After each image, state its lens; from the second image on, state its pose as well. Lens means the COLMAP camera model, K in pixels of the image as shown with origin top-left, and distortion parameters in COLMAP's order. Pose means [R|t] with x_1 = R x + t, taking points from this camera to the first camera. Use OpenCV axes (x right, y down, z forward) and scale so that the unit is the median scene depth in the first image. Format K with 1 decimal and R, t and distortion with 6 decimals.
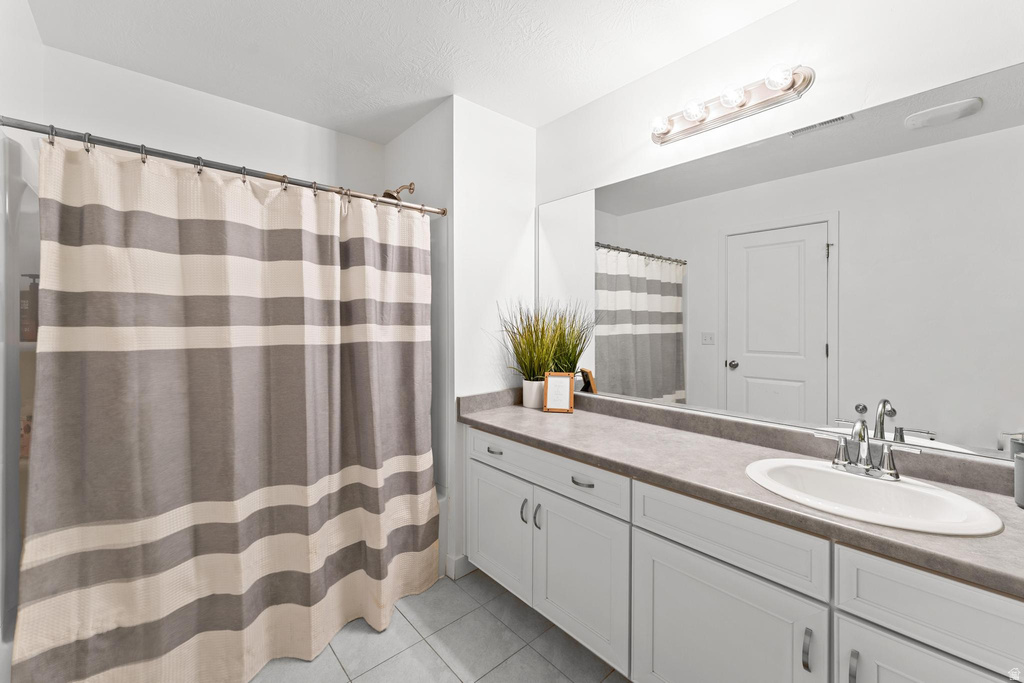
lens RADIAL K [[411.0, 0, 516.4], [0, 411.0, 326.0], [0, 0, 1]] dist [-0.001097, 0.000558]
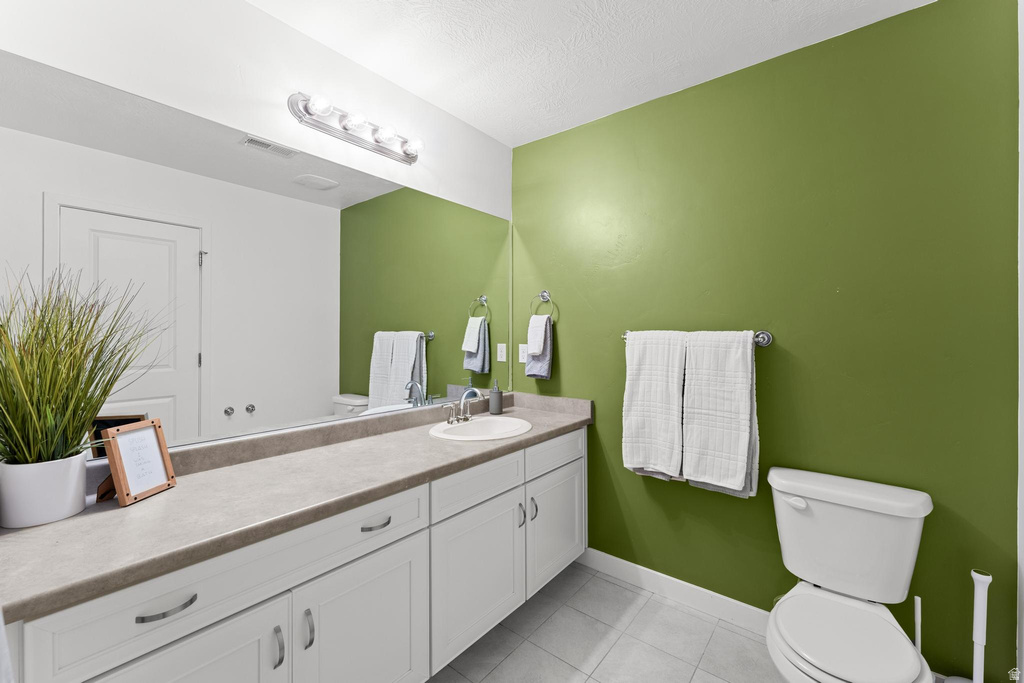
lens RADIAL K [[411.0, 0, 511.4], [0, 411.0, 336.2], [0, 0, 1]] dist [-0.001097, 0.000558]
pose [[-0.132477, -0.007397, 0.991158, -0.584529], [0.007091, 0.999939, 0.008411, 0.000696], [-0.991161, 0.008142, -0.132417, 0.716205]]
